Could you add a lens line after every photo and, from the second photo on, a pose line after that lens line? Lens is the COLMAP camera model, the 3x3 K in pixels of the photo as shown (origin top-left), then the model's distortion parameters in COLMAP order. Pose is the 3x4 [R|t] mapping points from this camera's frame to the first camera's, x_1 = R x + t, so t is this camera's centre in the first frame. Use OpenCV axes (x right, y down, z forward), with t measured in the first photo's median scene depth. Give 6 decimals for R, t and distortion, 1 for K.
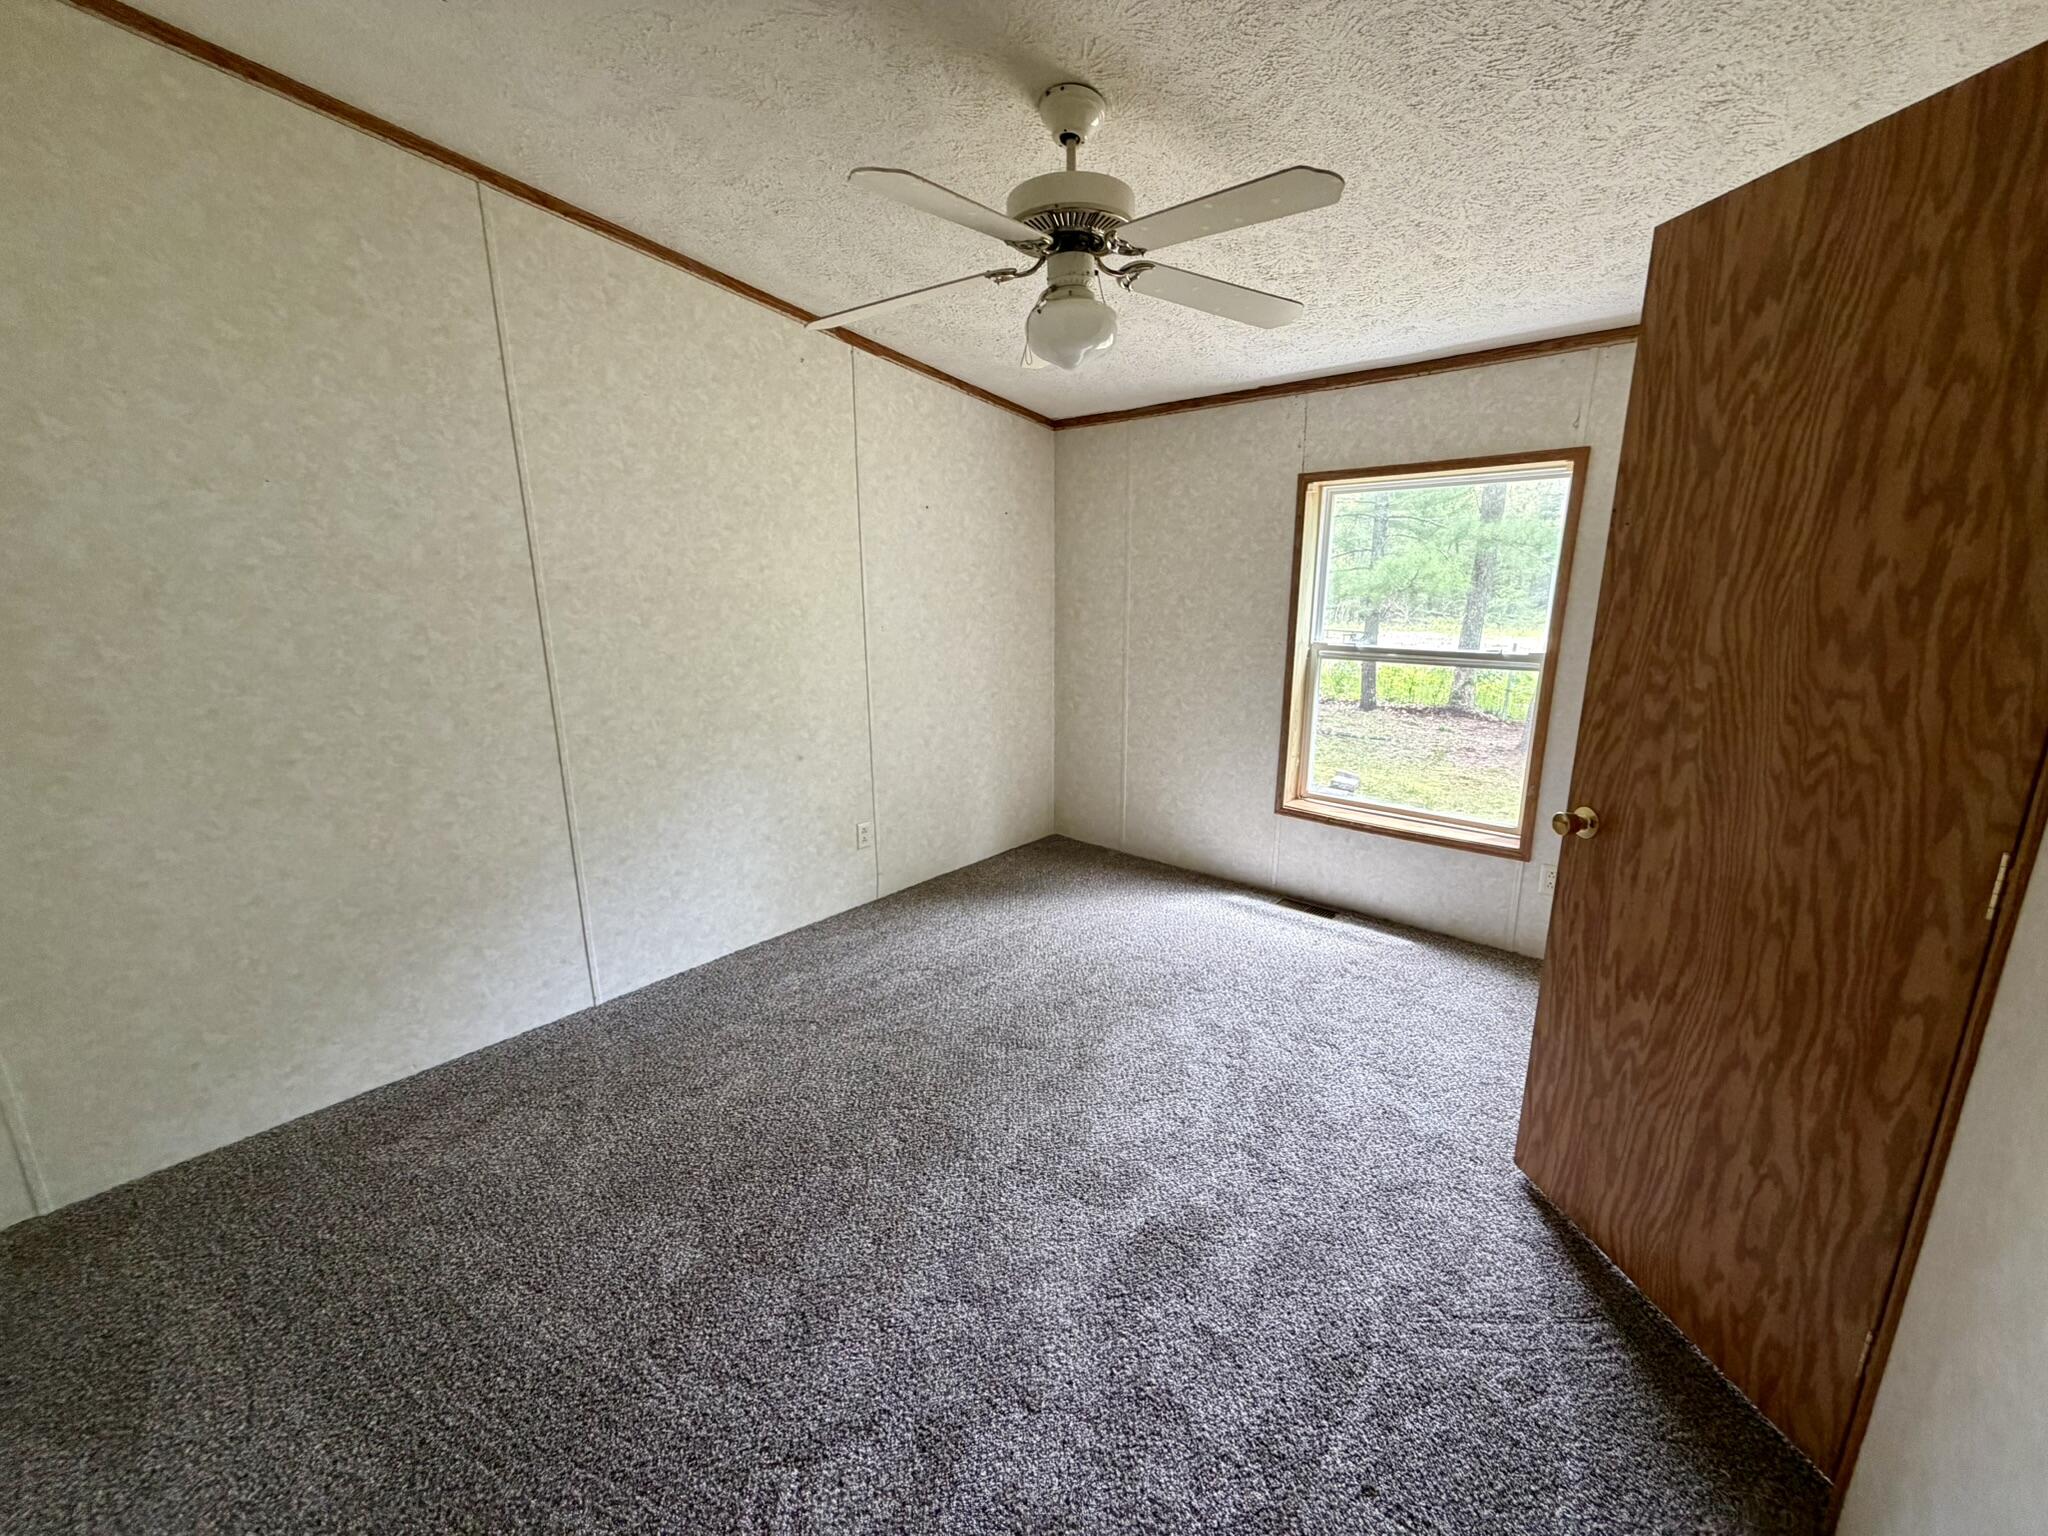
lens RADIAL K [[815.9, 0, 1015.9], [0, 815.9, 765.8], [0, 0, 1]] dist [-0.000064, -0.000139]
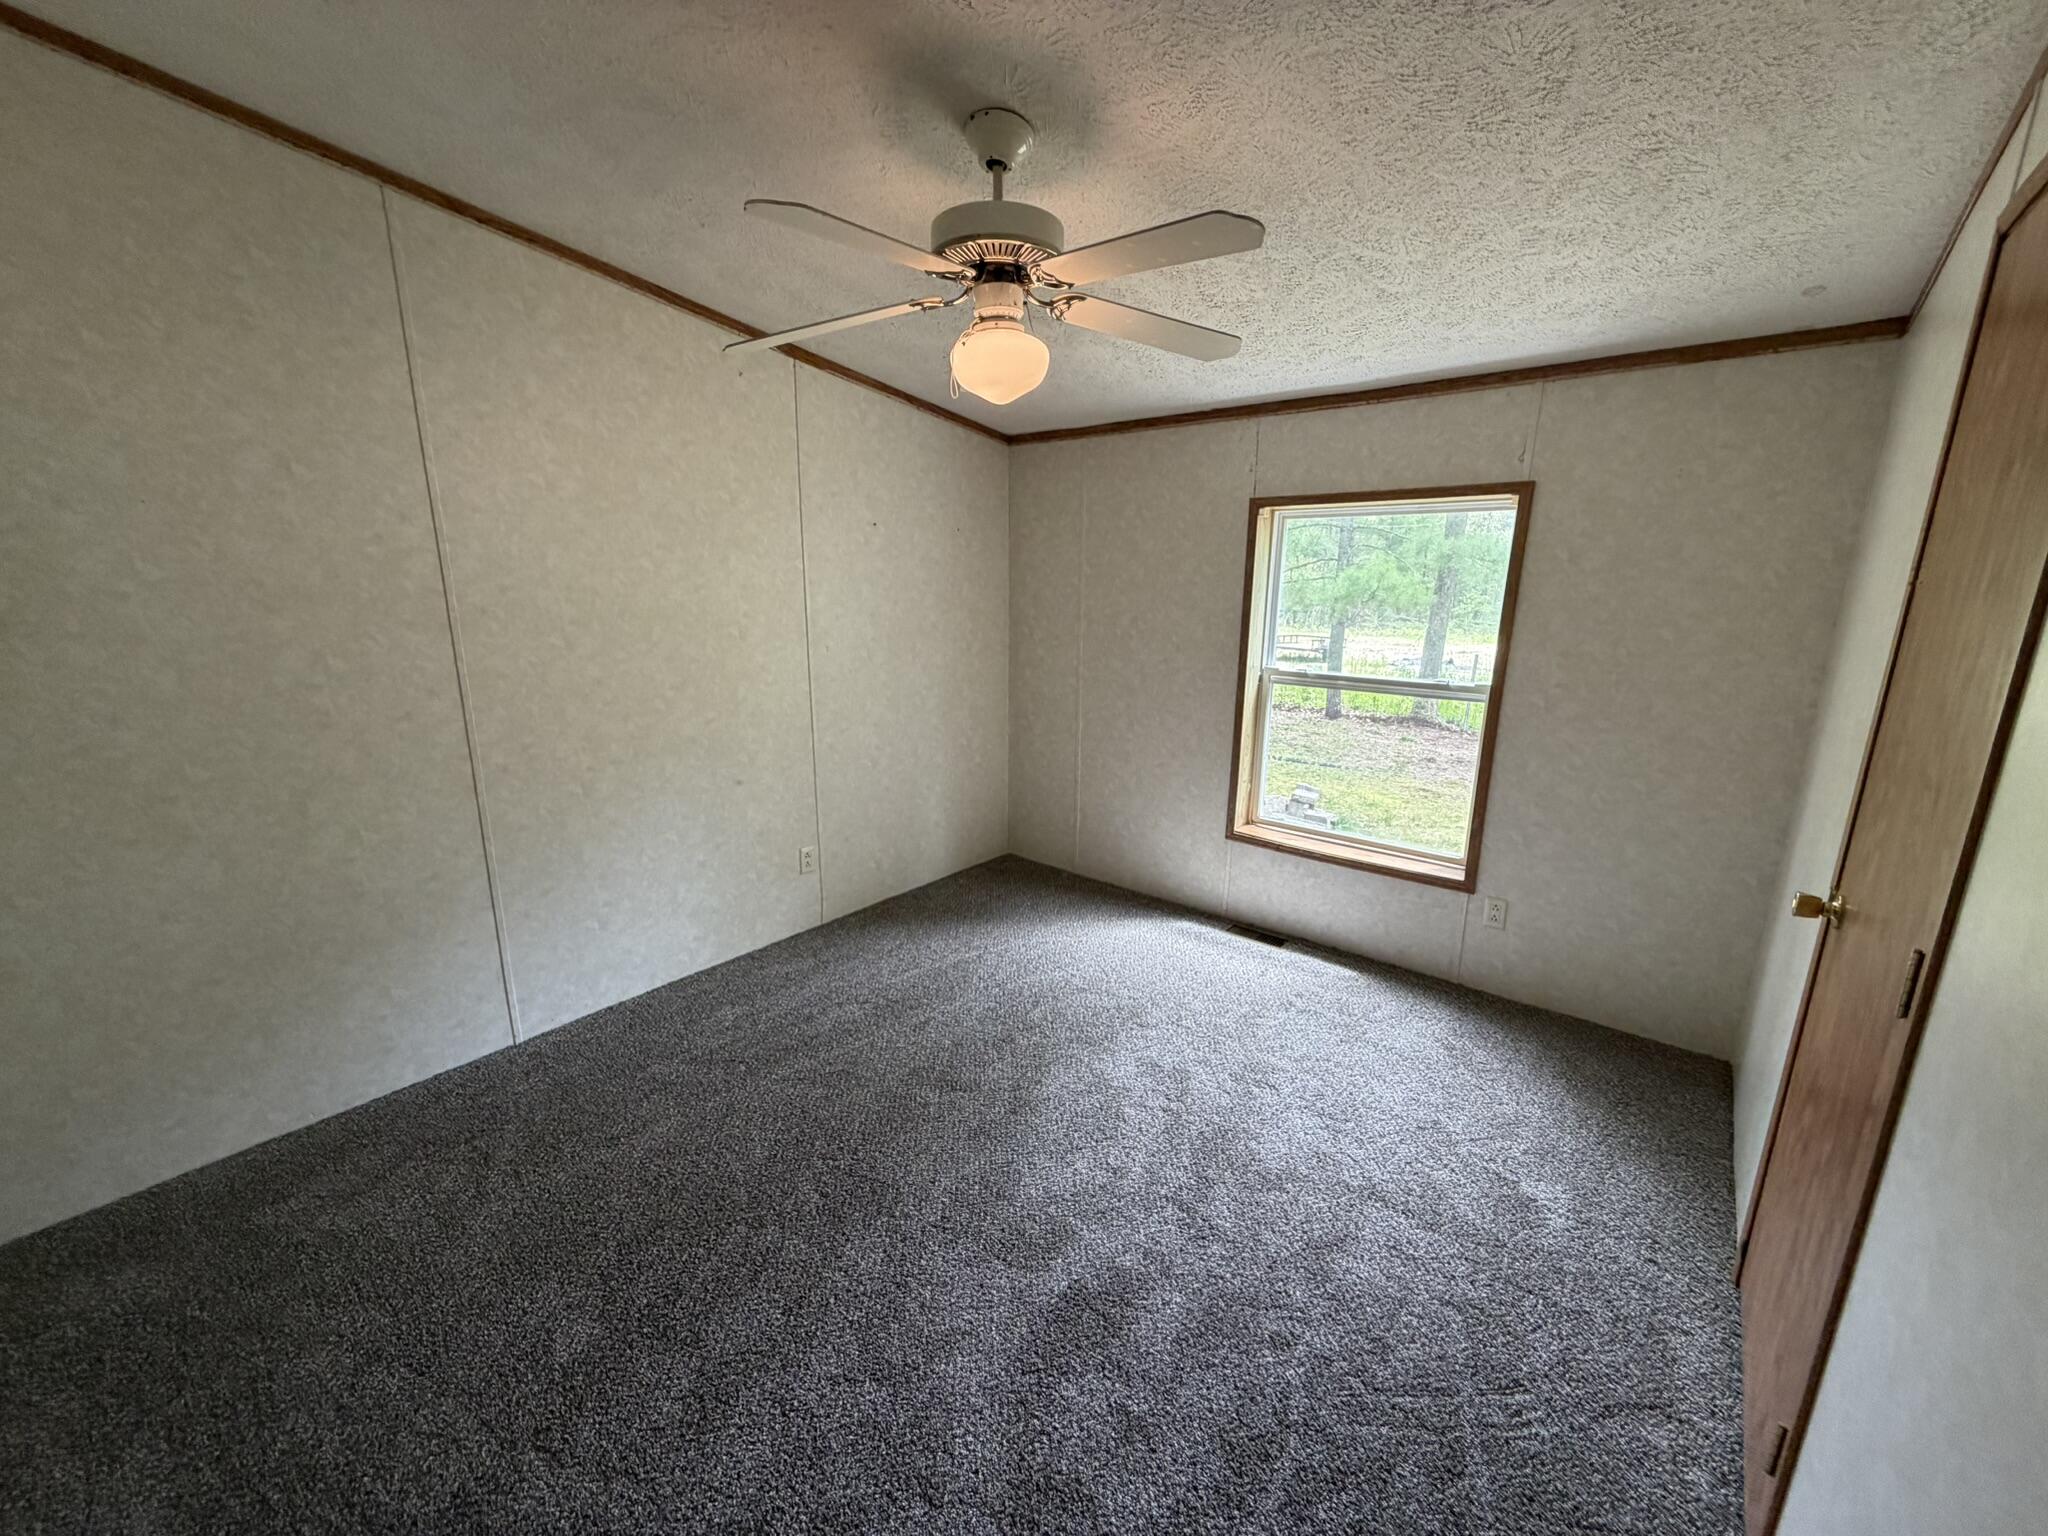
lens RADIAL K [[815.9, 0, 1015.9], [0, 815.9, 765.8], [0, 0, 1]] dist [-0.000064, -0.000139]
pose [[0.999486, 0.007282, 0.031230, 0.045656], [-0.007342, 0.999971, 0.001805, -0.044099], [-0.031216, -0.002034, 0.999511, 0.025818]]
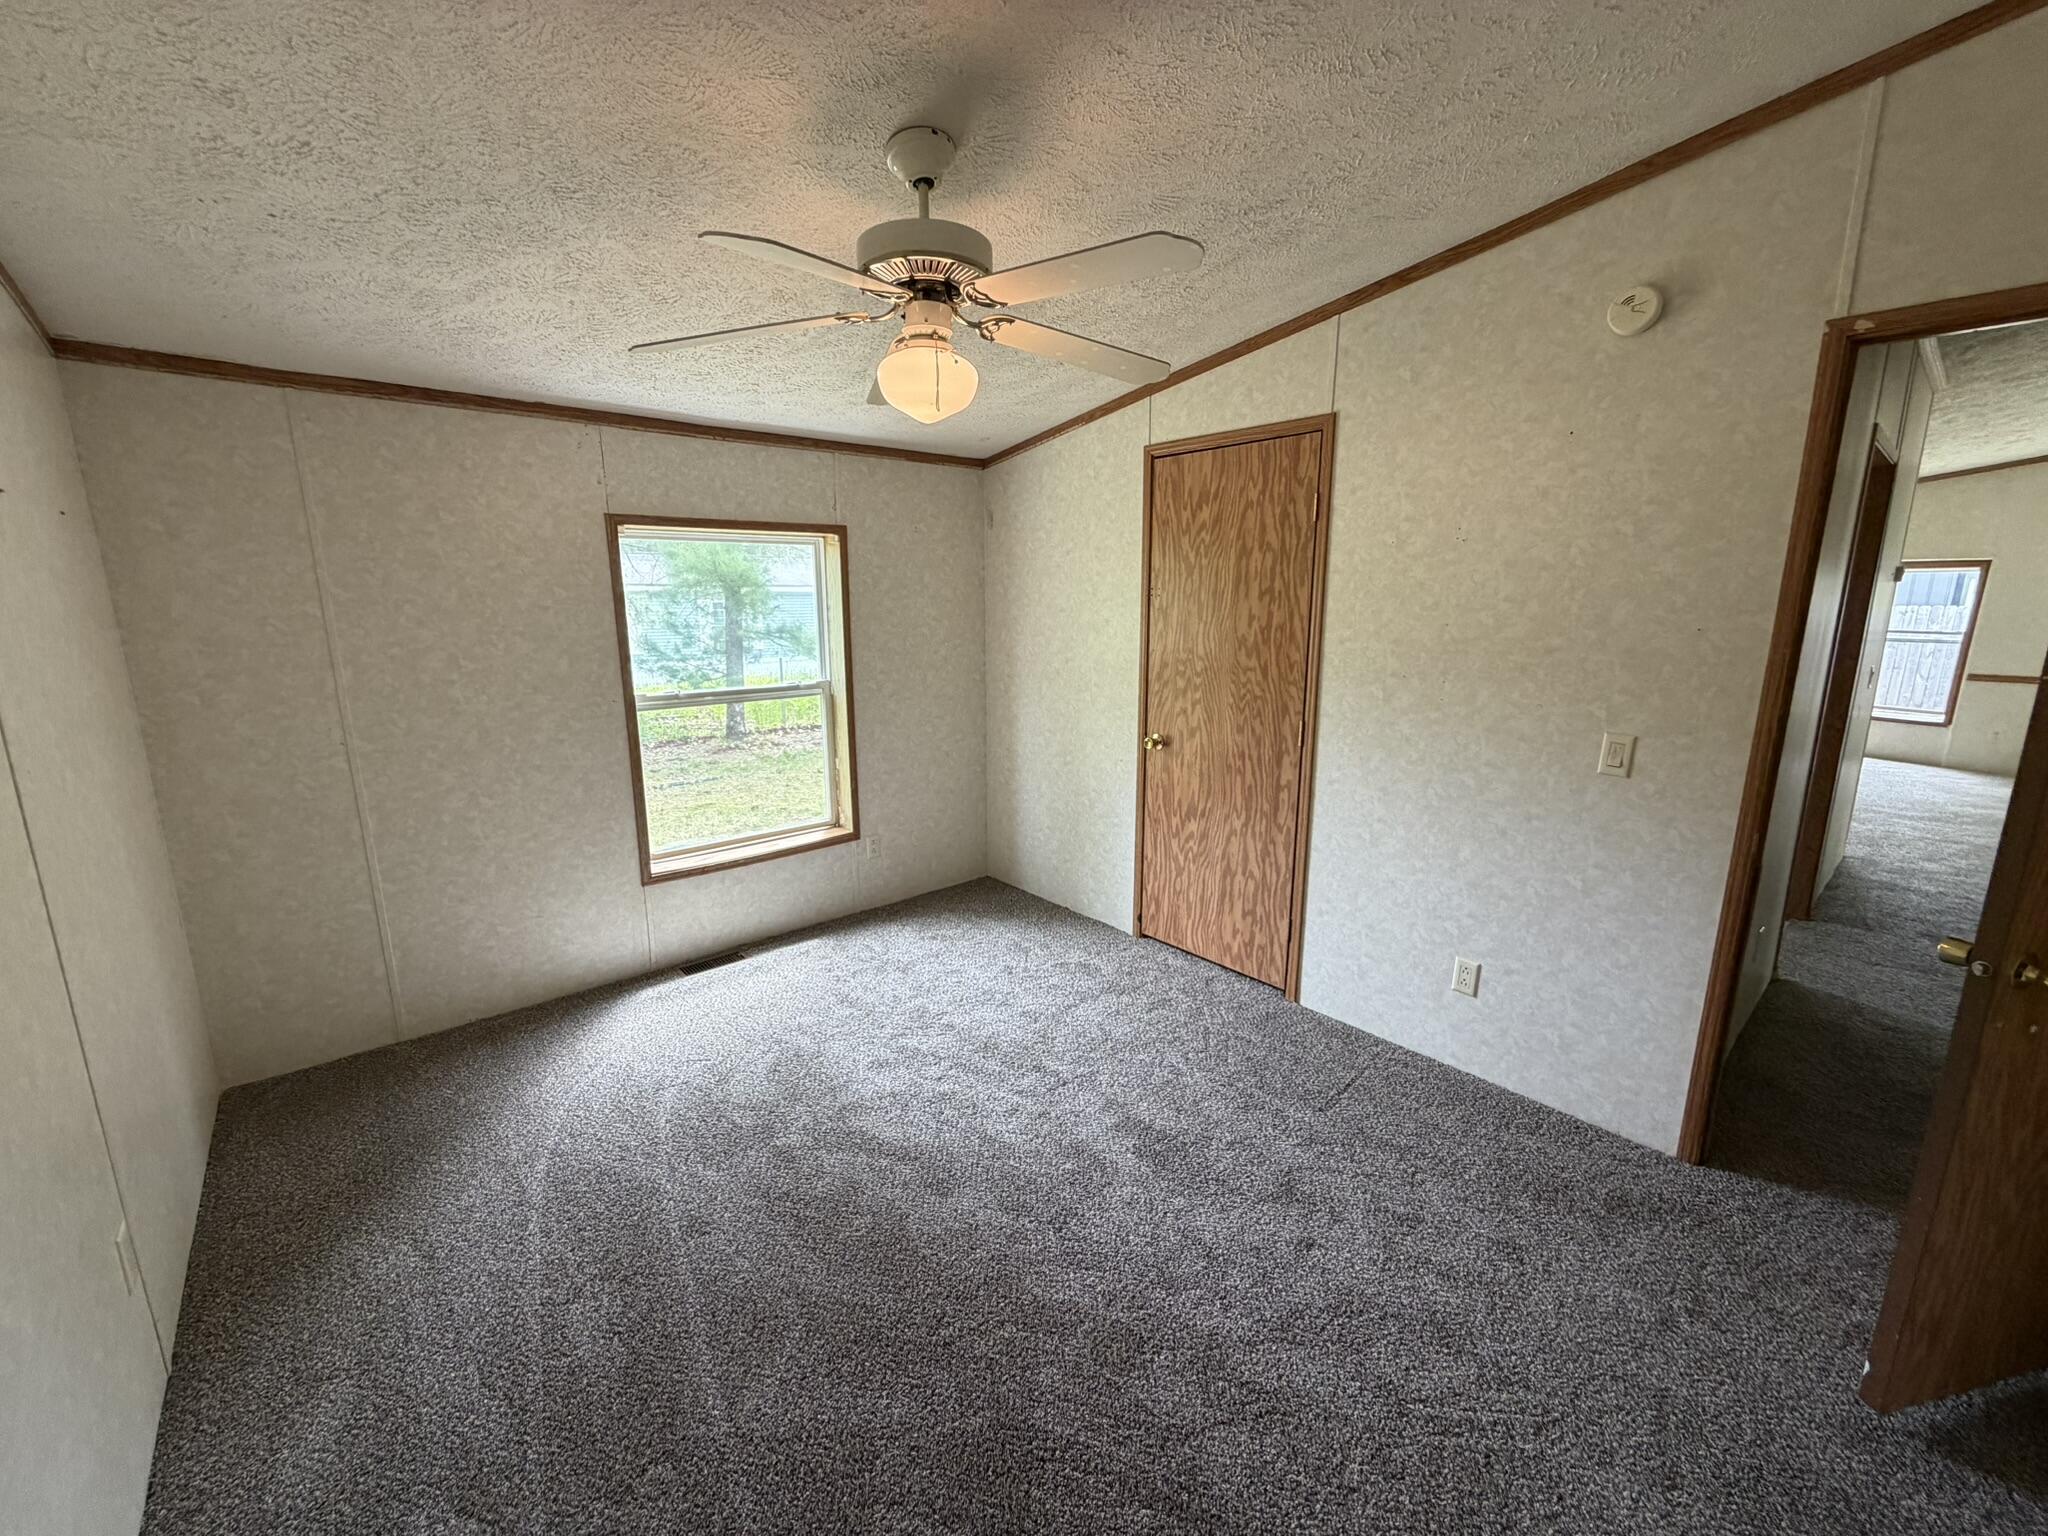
lens RADIAL K [[815.9, 0, 1015.9], [0, 815.9, 765.8], [0, 0, 1]] dist [-0.000064, -0.000139]
pose [[0.134873, -0.193961, 0.971694, -0.693345], [0.230097, 0.959977, 0.159684, -0.173279], [-0.963776, 0.202047, 0.174105, 0.617330]]
